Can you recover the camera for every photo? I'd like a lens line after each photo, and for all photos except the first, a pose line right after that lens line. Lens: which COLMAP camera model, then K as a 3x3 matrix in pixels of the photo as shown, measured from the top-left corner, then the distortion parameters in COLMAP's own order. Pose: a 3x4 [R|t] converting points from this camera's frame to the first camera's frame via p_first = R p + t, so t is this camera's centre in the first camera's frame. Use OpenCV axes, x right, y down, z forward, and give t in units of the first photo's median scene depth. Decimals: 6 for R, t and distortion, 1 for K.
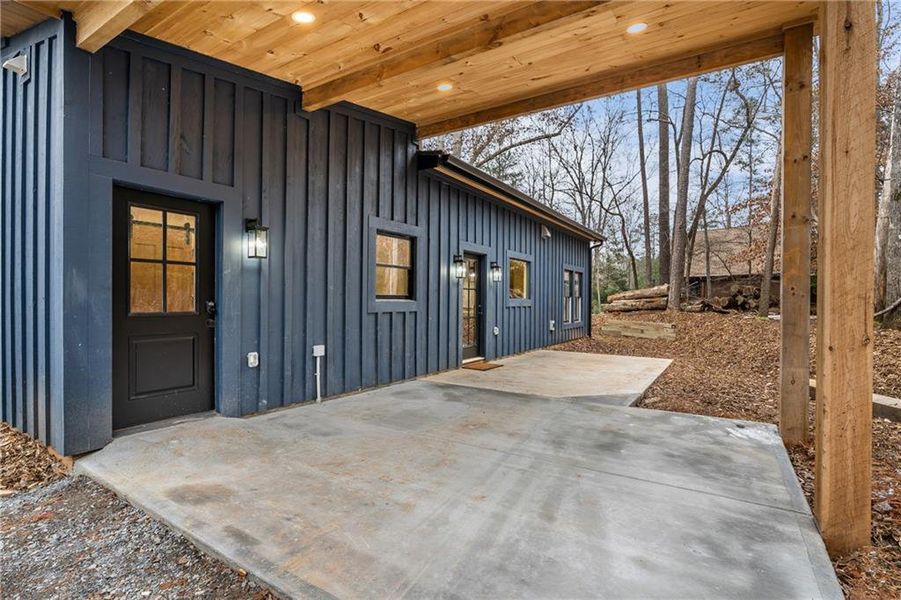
lens RADIAL K [[445.4, 0, 445.6], [0, 445.4, 305.1], [0, 0, 1]] dist [-0.033932, 0.000140]
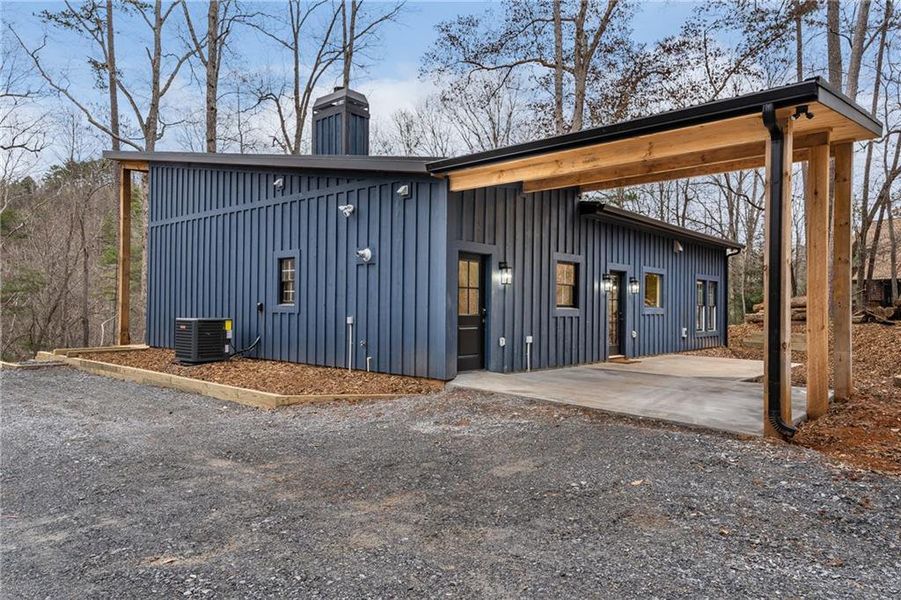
lens RADIAL K [[603.0, 0, 454.6], [0, 603.0, 297.7], [0, 0, 1]] dist [0.070506, -0.000751]
pose [[0.991445, 0.002826, -0.130497, -0.193385], [-0.006468, 0.999601, -0.027491, 0.009477], [0.130367, 0.028100, 0.991067, -0.869922]]
